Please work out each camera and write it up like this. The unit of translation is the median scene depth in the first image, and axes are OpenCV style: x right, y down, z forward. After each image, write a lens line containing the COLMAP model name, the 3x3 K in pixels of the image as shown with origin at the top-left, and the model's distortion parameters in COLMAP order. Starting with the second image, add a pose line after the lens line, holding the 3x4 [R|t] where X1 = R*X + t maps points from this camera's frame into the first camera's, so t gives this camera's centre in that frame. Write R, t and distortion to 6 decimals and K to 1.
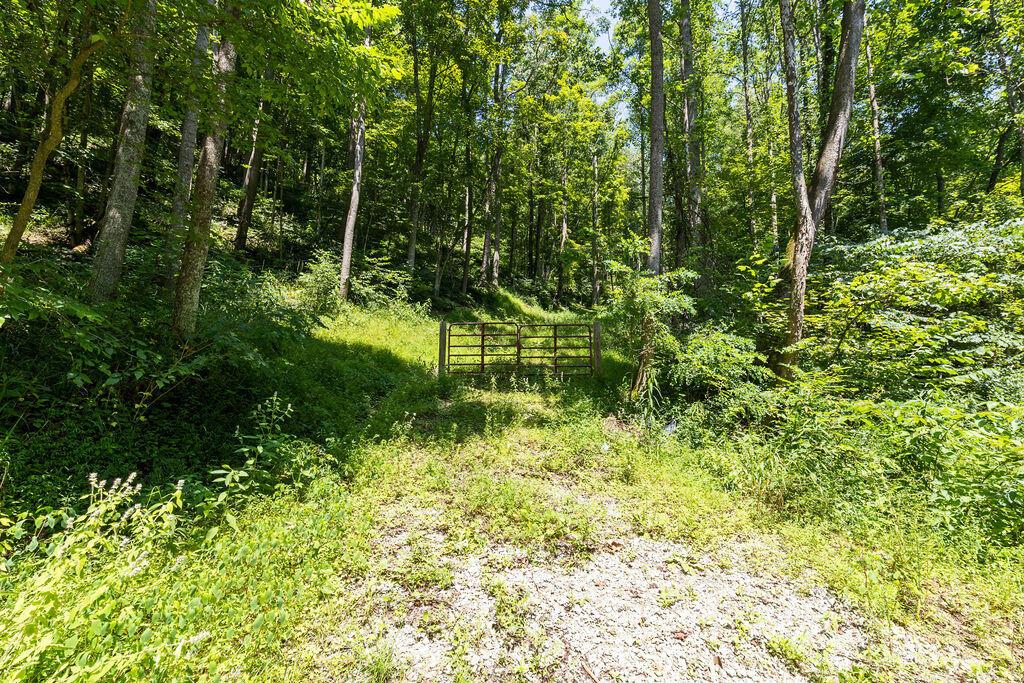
lens RADIAL K [[438.1, 0, 516.3], [0, 438.1, 337.9], [0, 0, 1]] dist [-0.001060, -0.000354]
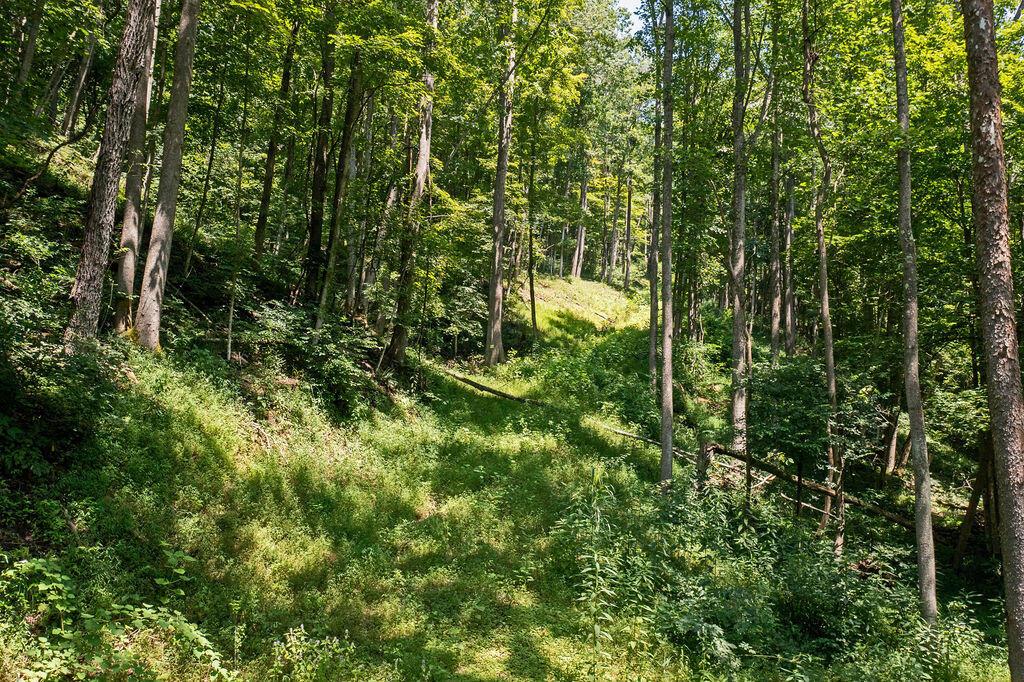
lens RADIAL K [[837.4, 0, 512.0], [0, 837.4, 341.0], [0, 0, 1]] dist [-0.002754, -0.000315]
pose [[0.972995, 0.063756, 0.221845, 0.047897], [-0.060214, 0.997927, -0.022700, -0.110505], [-0.222832, 0.008729, 0.974818, 0.406019]]
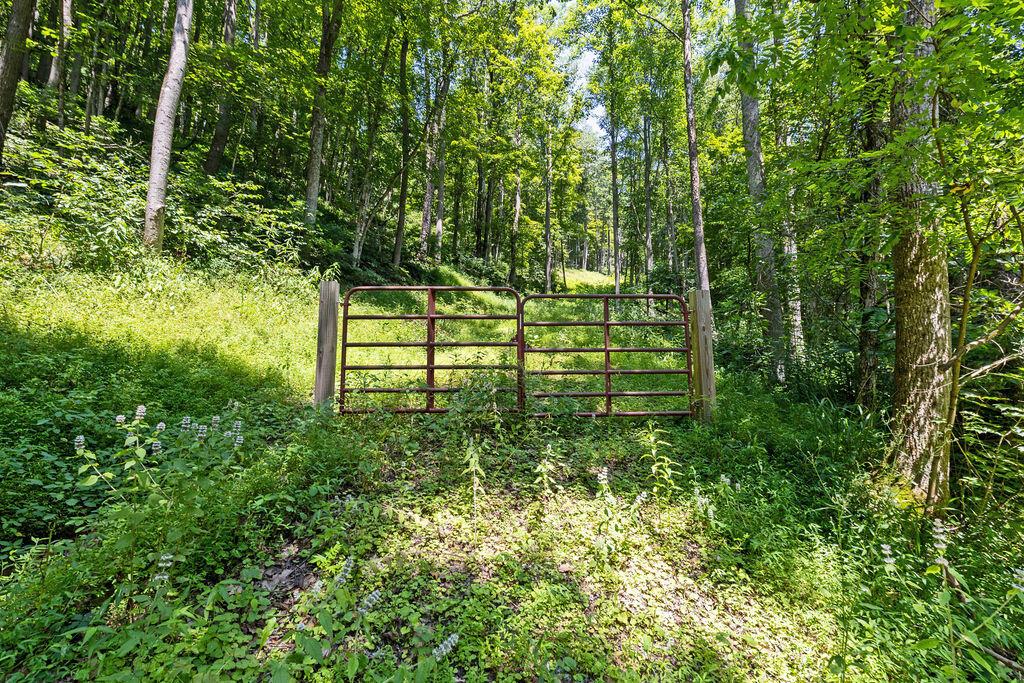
lens RADIAL K [[438.1, 0, 516.3], [0, 438.1, 337.9], [0, 0, 1]] dist [-0.001060, -0.000354]
pose [[0.990007, 0.006565, 0.140863, -0.016468], [-0.009143, 0.999802, 0.017658, 0.001341], [-0.140719, -0.018769, 0.989872, 0.173265]]
